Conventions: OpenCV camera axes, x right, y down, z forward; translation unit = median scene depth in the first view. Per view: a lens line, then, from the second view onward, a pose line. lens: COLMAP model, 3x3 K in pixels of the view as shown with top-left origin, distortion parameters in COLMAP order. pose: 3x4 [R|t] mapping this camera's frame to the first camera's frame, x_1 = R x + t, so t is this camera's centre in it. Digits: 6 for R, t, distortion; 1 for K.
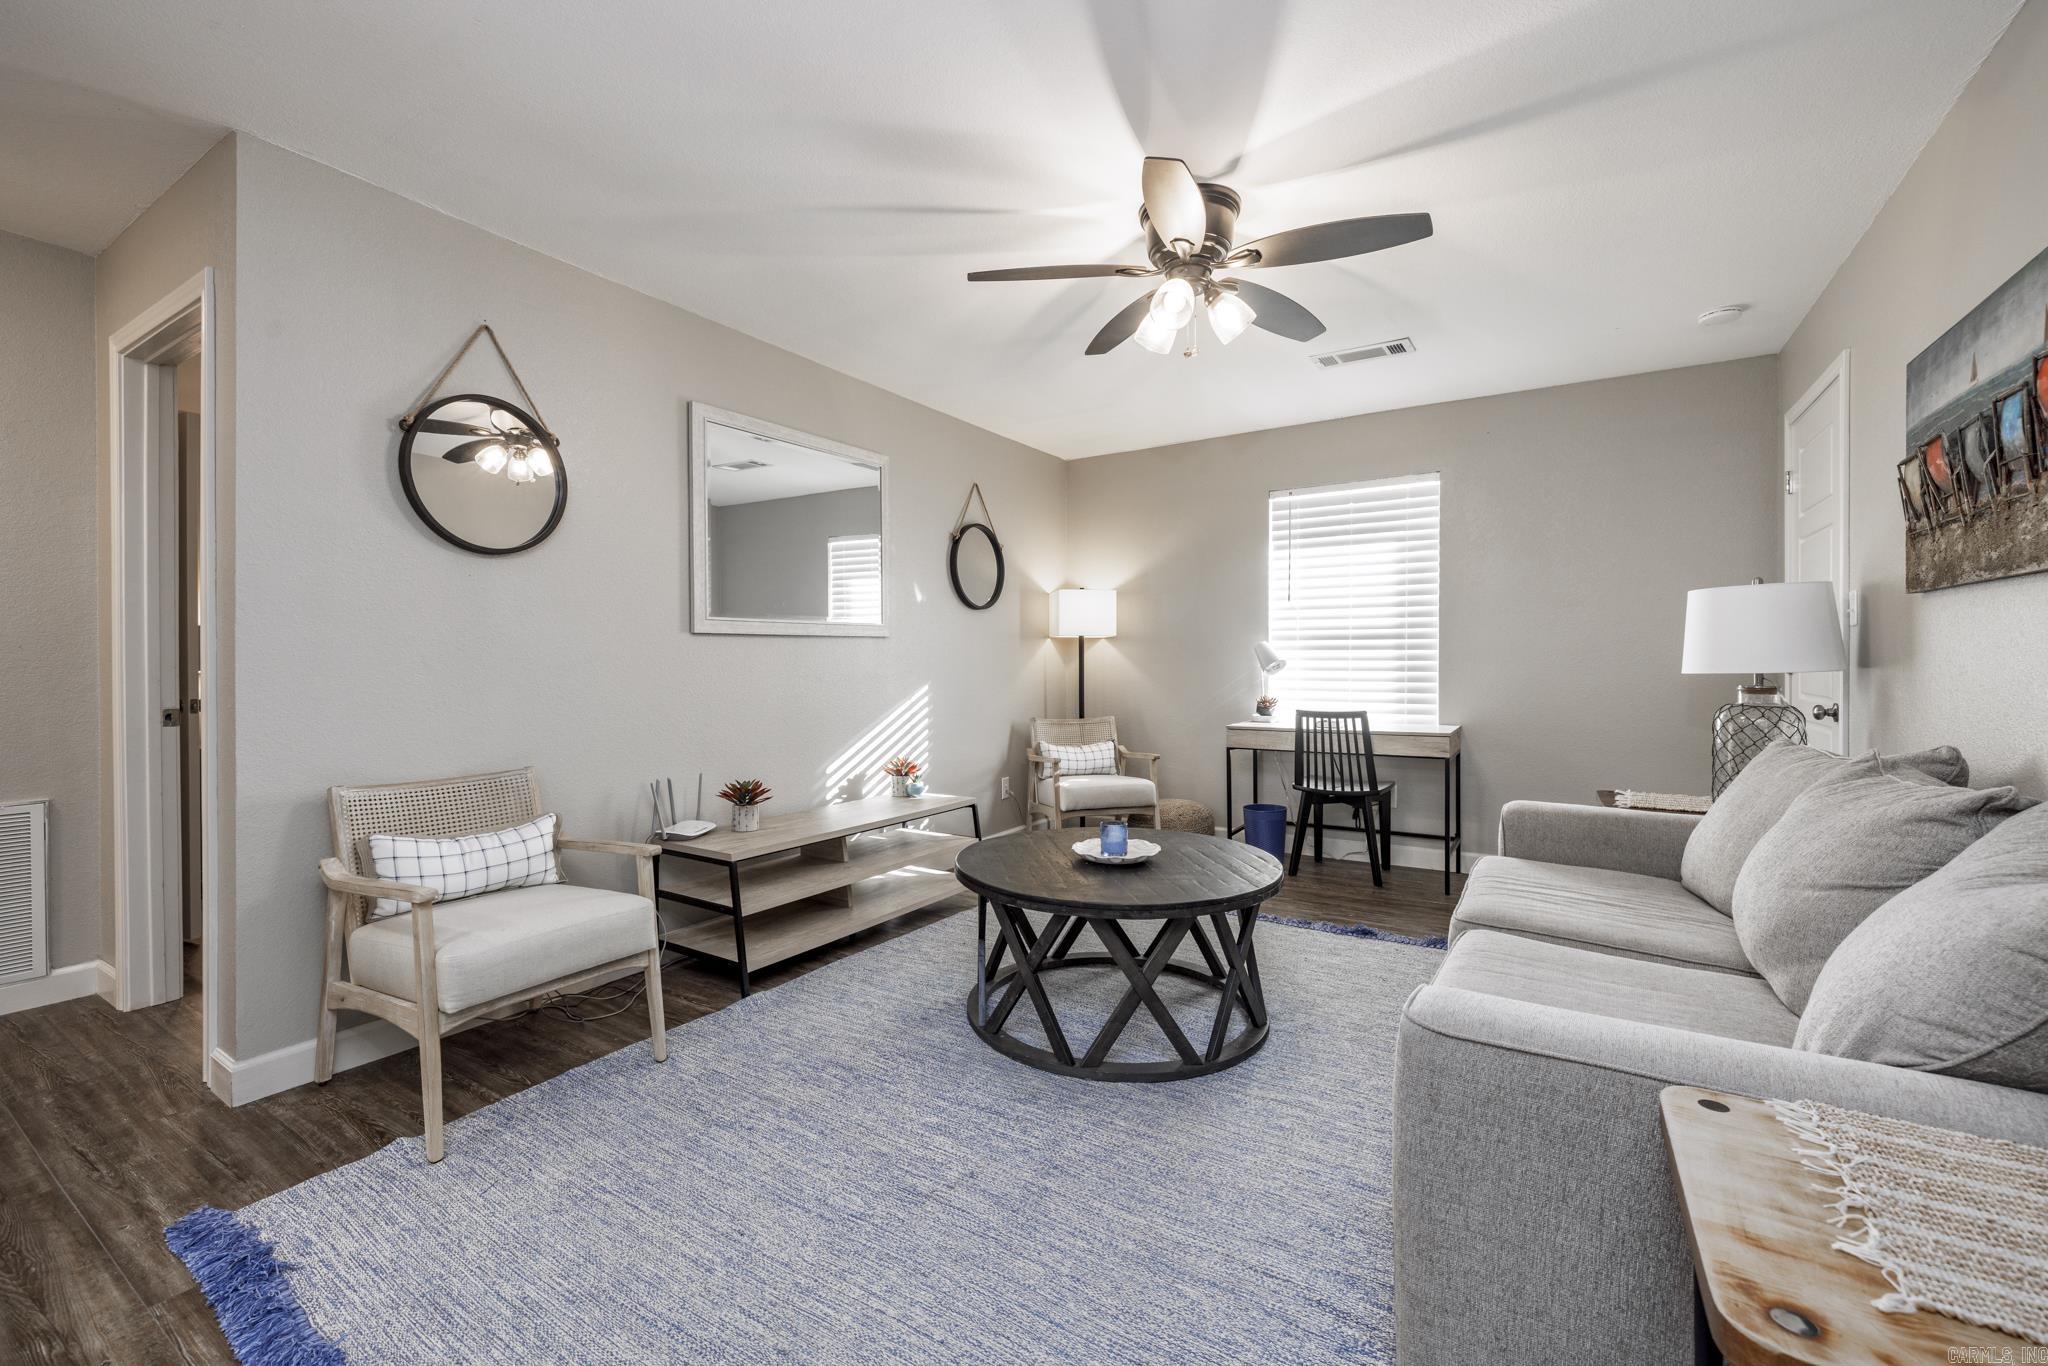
lens RADIAL K [[865.0, 0, 994.1], [0, 865.0, 664.6], [0, 0, 1]] dist [-0.000392, -0.000087]
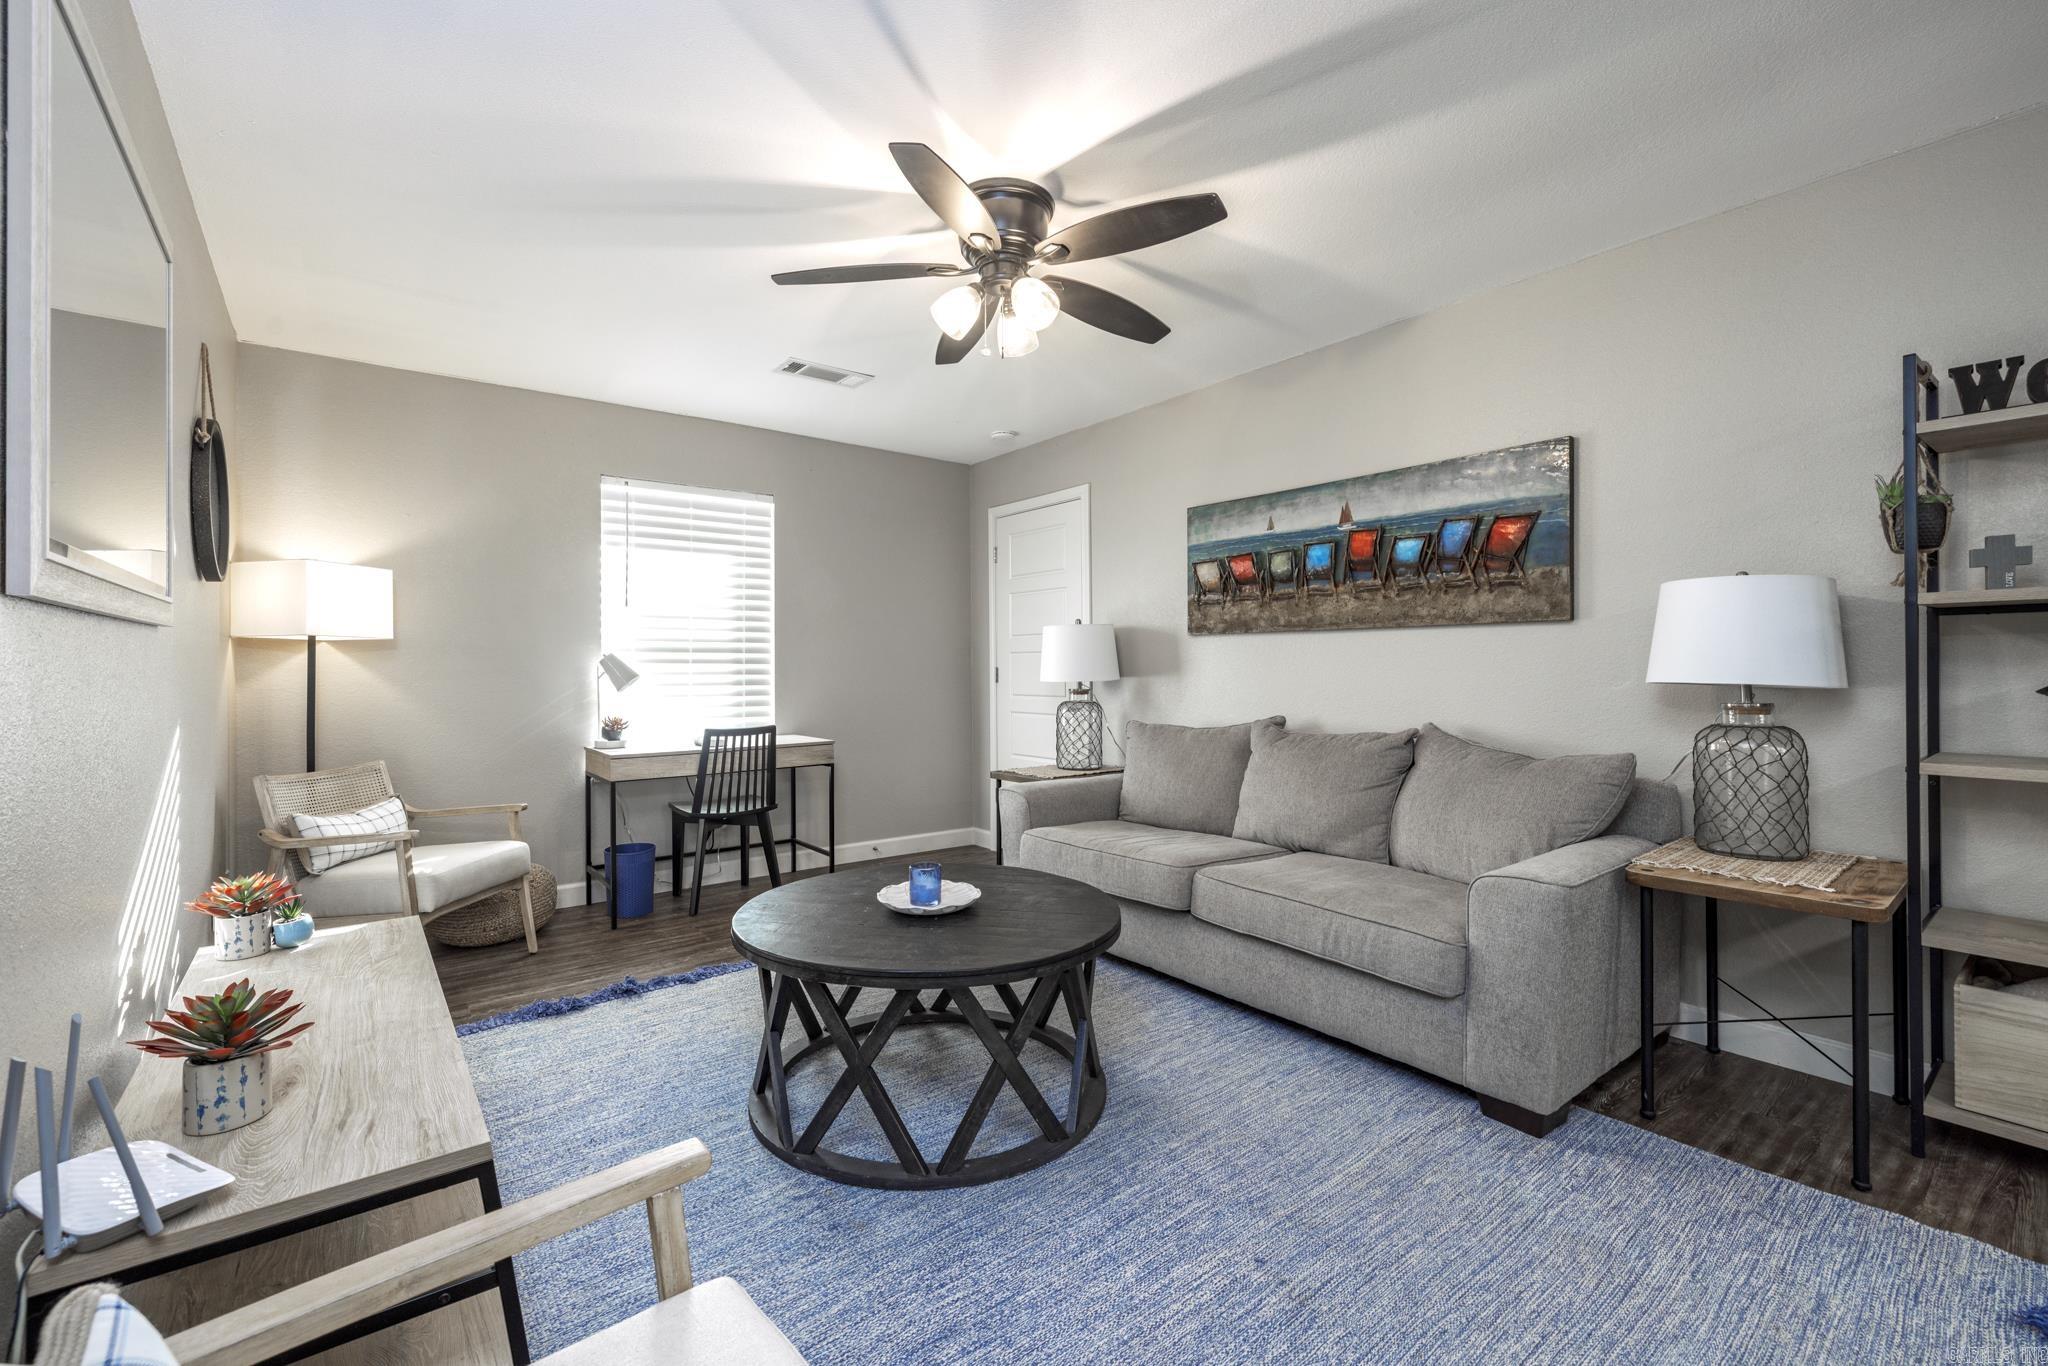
lens RADIAL K [[865.0, 0, 994.1], [0, 865.0, 664.6], [0, 0, 1]] dist [-0.000392, -0.000087]
pose [[0.329796, 0.004930, 0.944039, -0.403222], [0.010211, 0.999909, -0.008789, -0.004593], [-0.943997, 0.012539, 0.329716, 0.408268]]
